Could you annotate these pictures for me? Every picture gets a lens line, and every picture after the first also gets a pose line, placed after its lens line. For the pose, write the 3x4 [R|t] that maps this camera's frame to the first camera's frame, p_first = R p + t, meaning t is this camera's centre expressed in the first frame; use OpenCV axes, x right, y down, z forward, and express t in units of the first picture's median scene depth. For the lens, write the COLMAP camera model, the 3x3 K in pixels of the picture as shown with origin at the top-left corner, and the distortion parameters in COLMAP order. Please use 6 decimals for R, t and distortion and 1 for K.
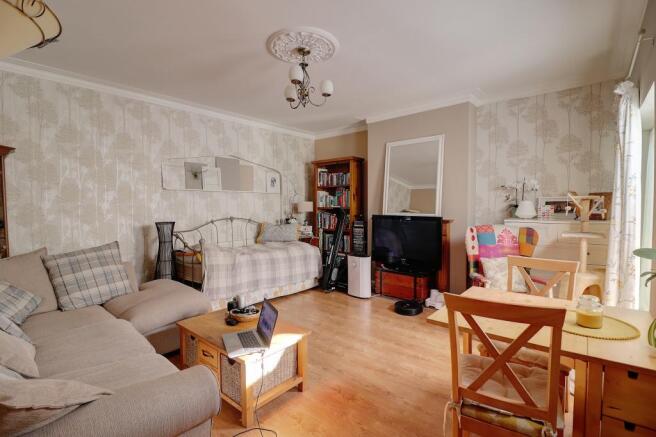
lens RADIAL K [[306.4, 0, 328.8], [0, 306.4, 220.7], [0, 0, 1]] dist [-0.005647, -0.000386]
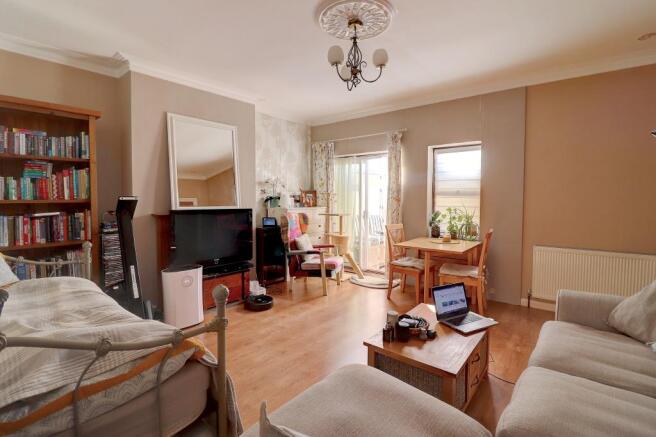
lens RADIAL K [[306.4, 0, 329.0], [0, 306.4, 213.9], [0, 0, 1]] dist [-0.005647, -0.000386]
pose [[-0.025840, -0.063492, 0.997648, -0.588642], [0.033553, 0.997364, 0.064343, -0.045316], [-0.999103, 0.035137, -0.023641, 0.656292]]
